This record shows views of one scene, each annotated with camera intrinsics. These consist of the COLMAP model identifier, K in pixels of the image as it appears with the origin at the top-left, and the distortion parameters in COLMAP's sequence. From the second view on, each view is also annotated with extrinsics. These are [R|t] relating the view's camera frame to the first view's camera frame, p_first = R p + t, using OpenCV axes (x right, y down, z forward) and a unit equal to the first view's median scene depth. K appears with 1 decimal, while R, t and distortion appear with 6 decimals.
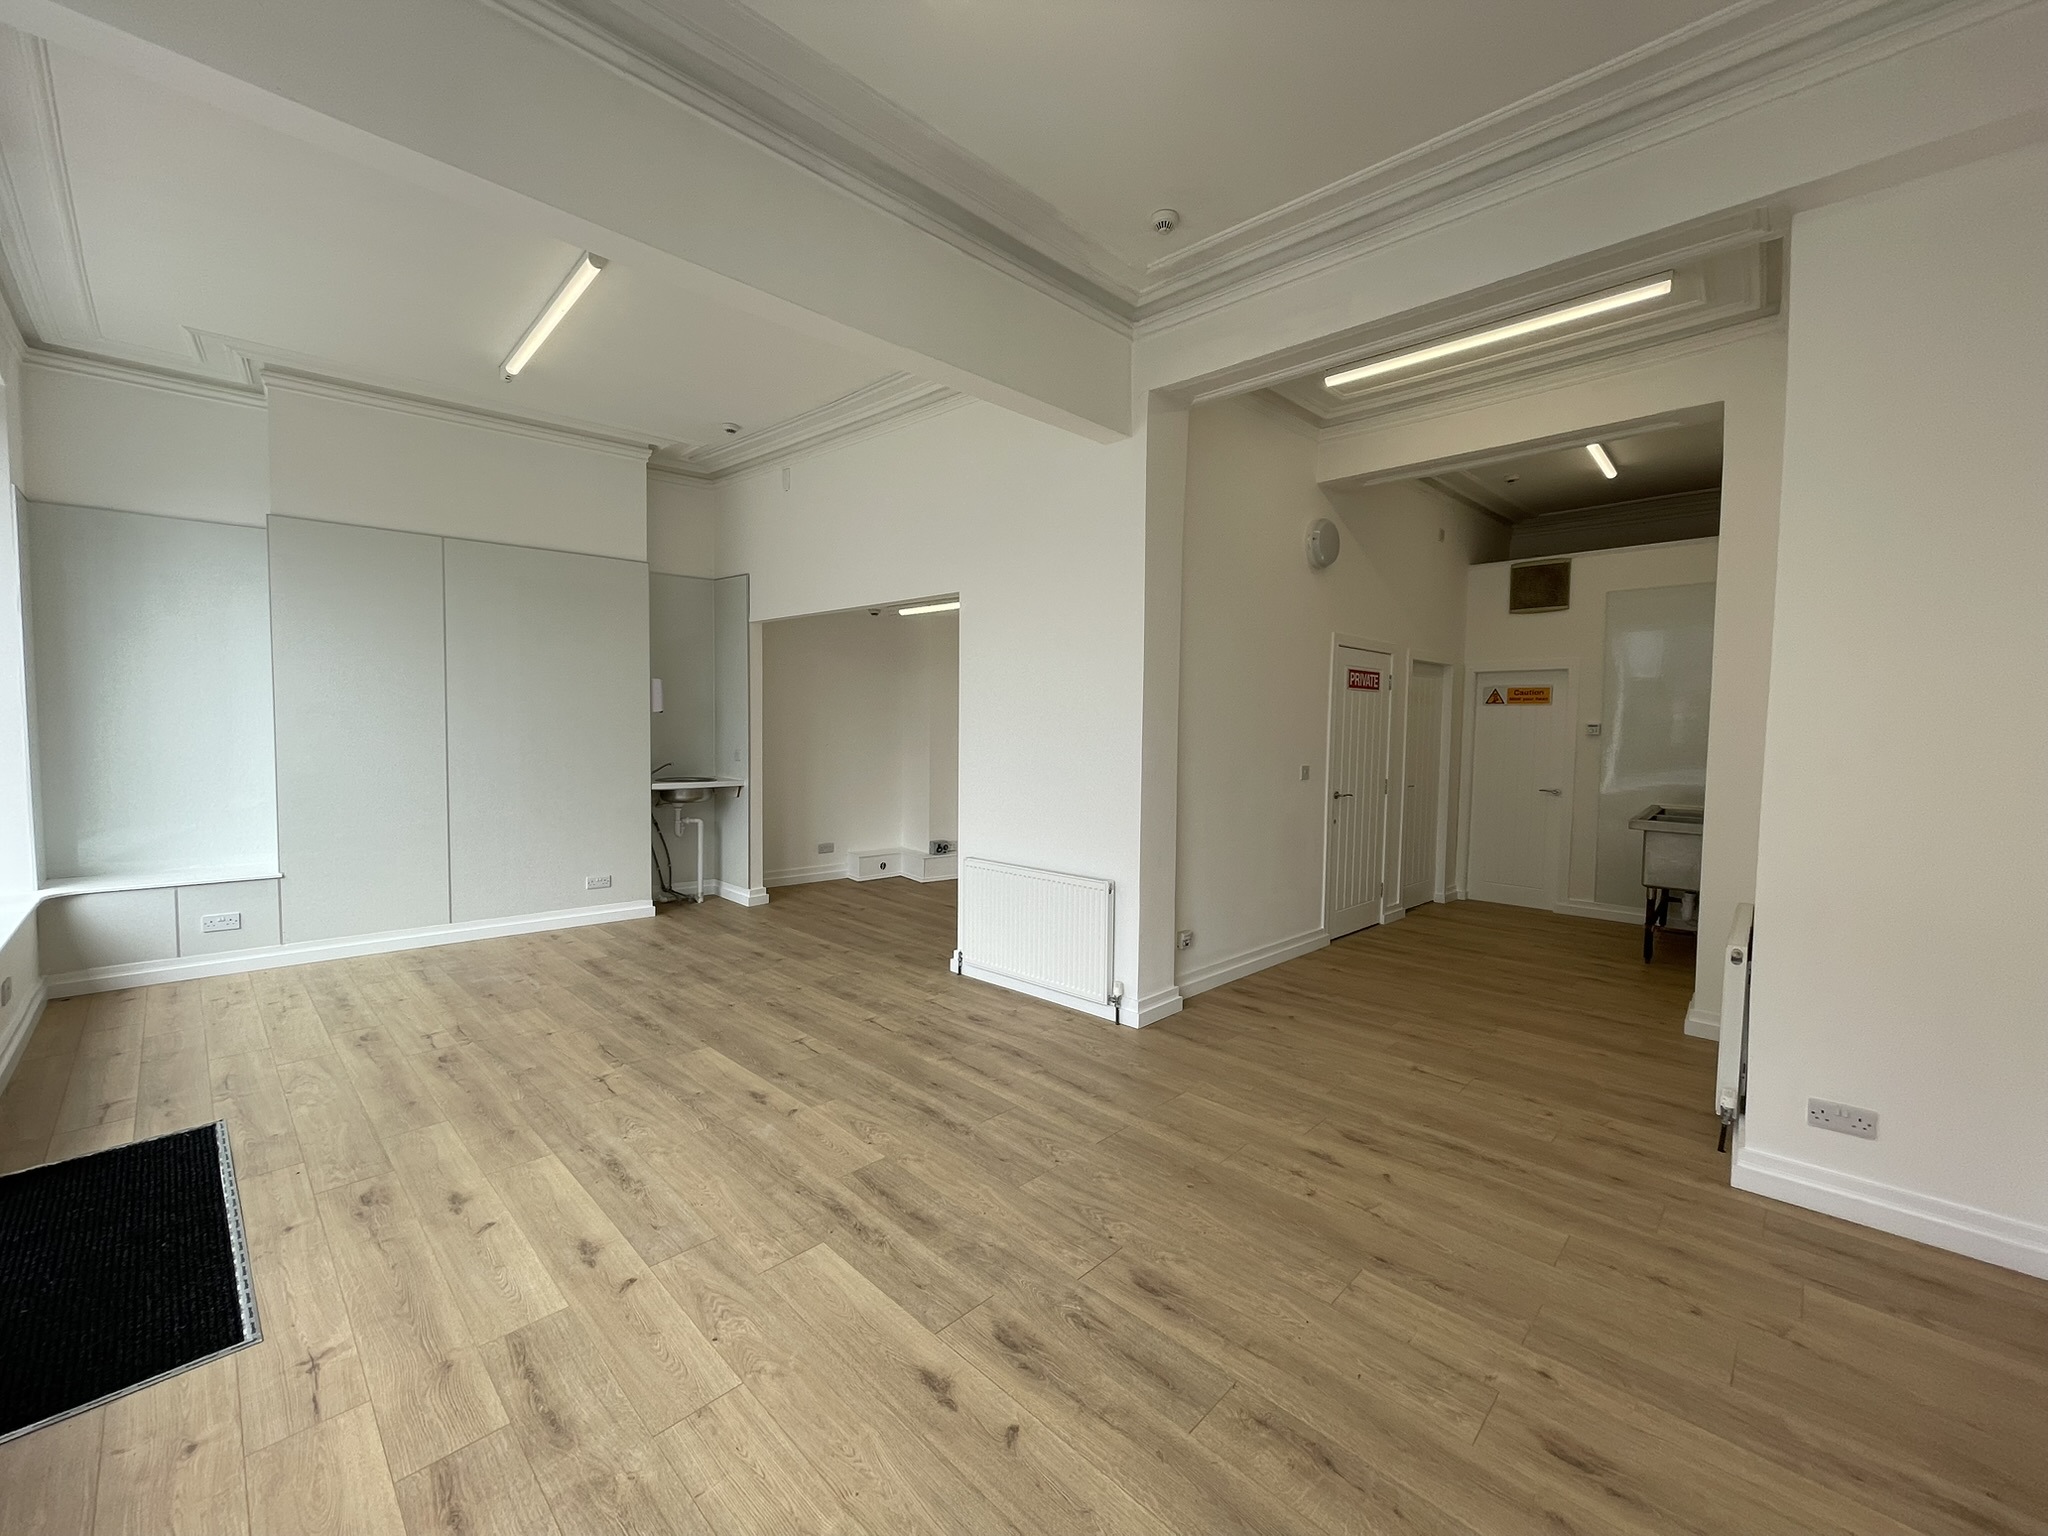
lens RADIAL K [[826.5, 0, 1026.5], [0, 826.5, 755.7], [0, 0, 1]] dist [0.005634, -0.000250]
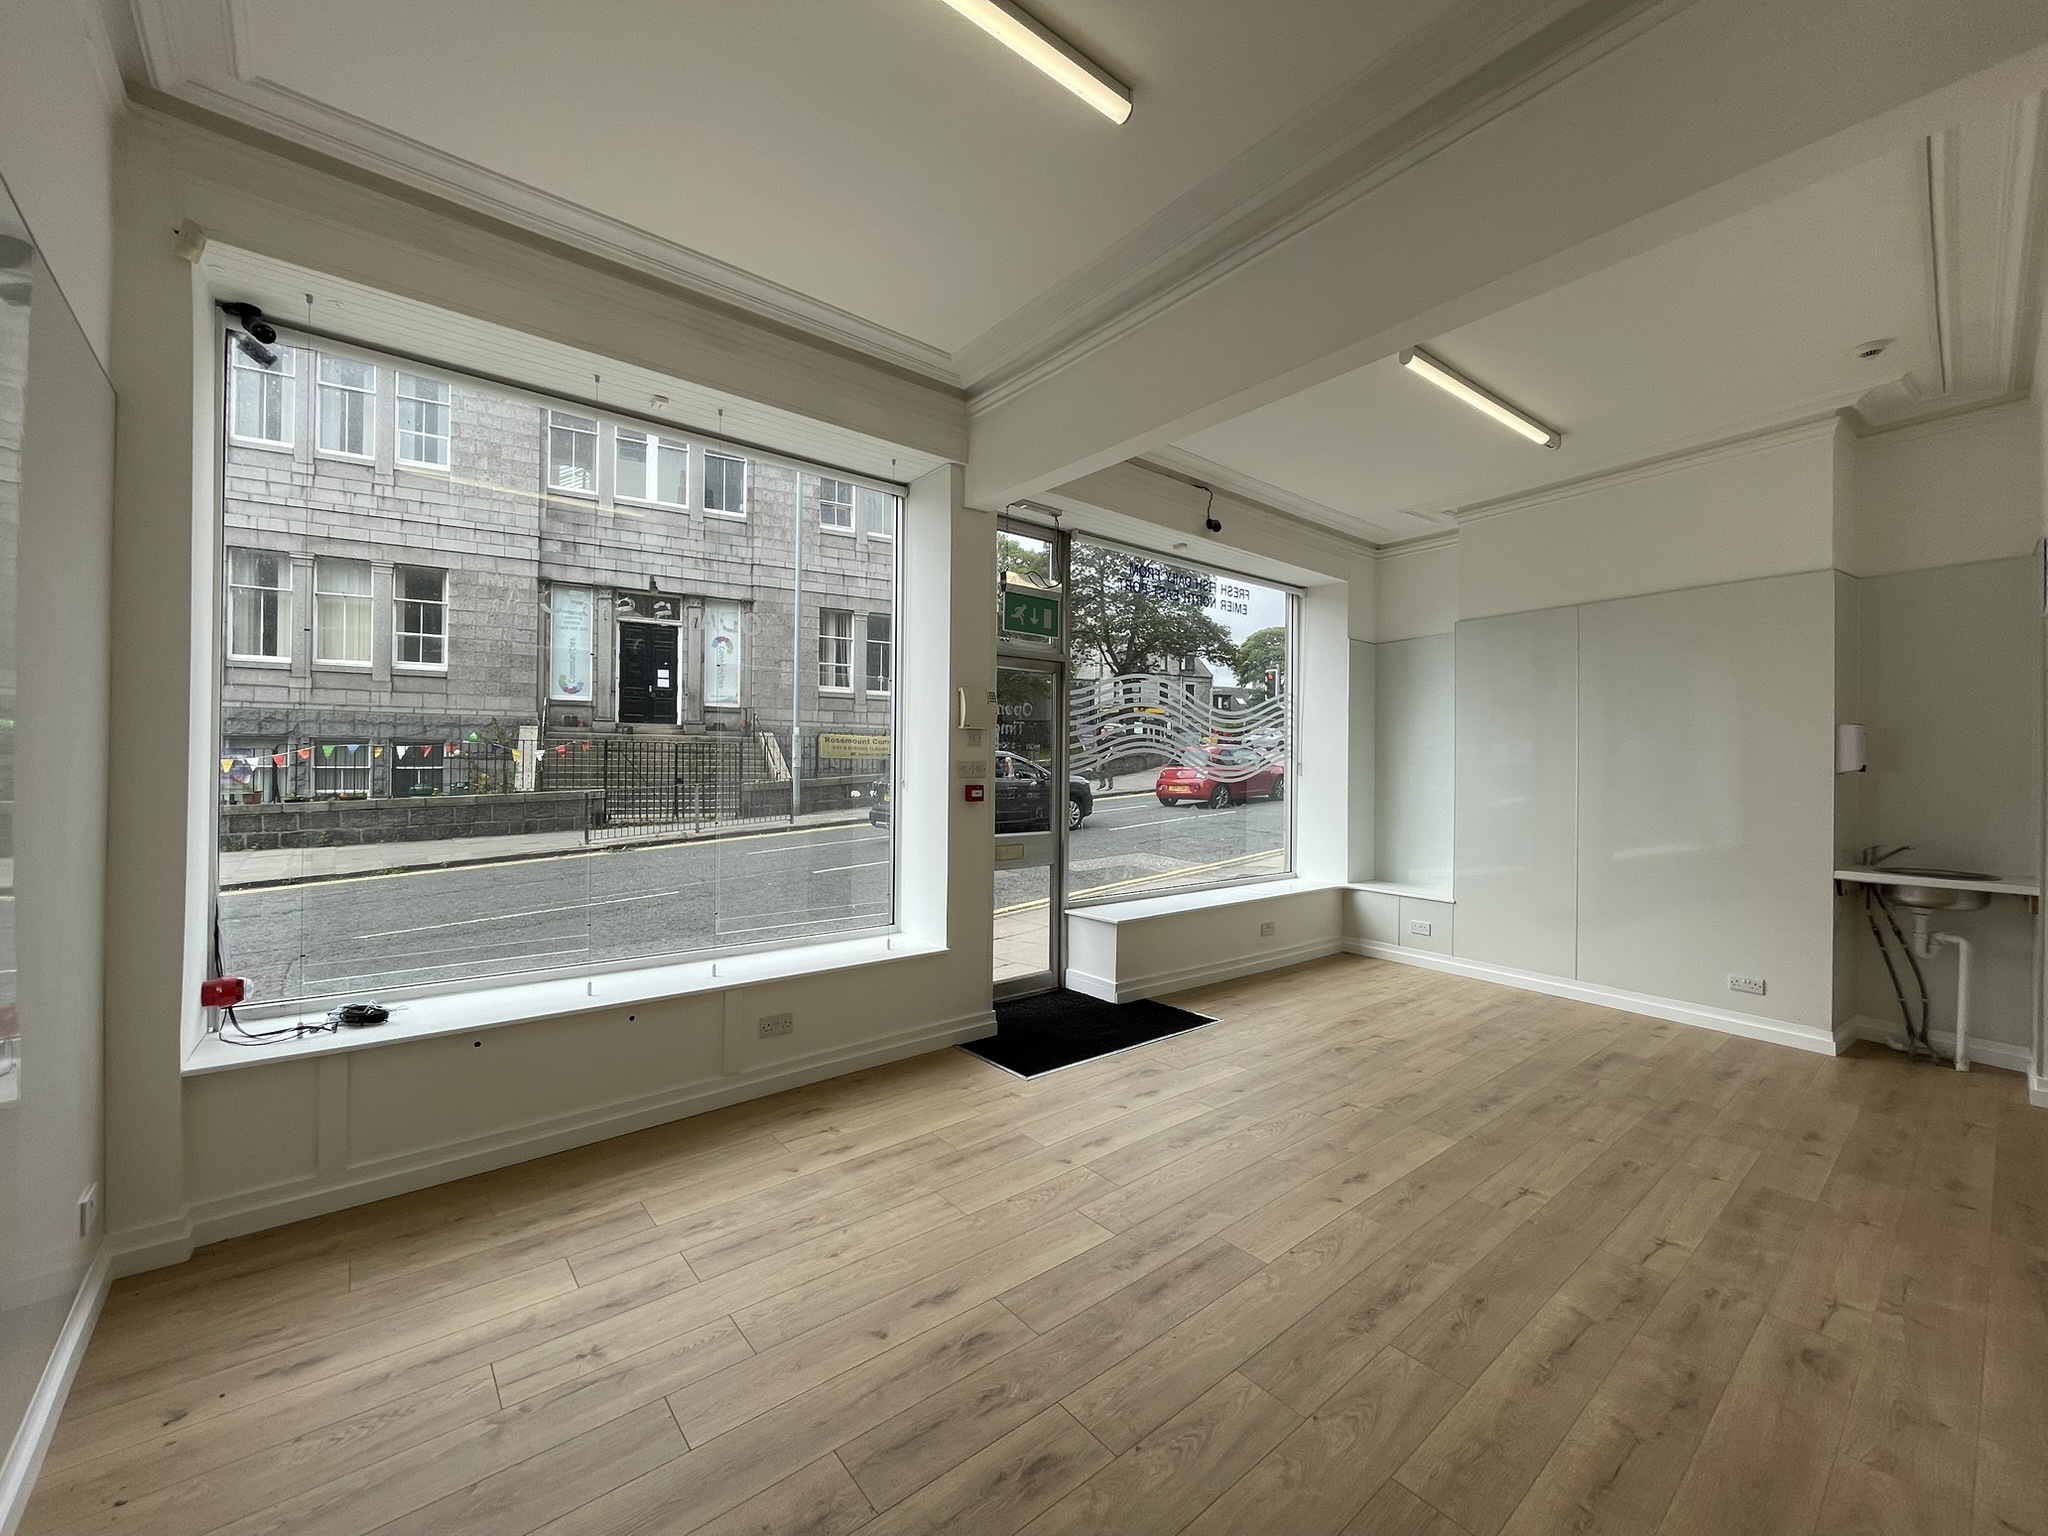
lens RADIAL K [[826.5, 0, 1025.0], [0, 826.5, 773.5], [0, 0, 1]] dist [0.005634, -0.000250]
pose [[-0.113440, -0.006899, -0.993521, 0.569414], [-0.050599, 0.998718, -0.001158, -0.023510], [0.992256, 0.050140, -0.113643, 0.615264]]
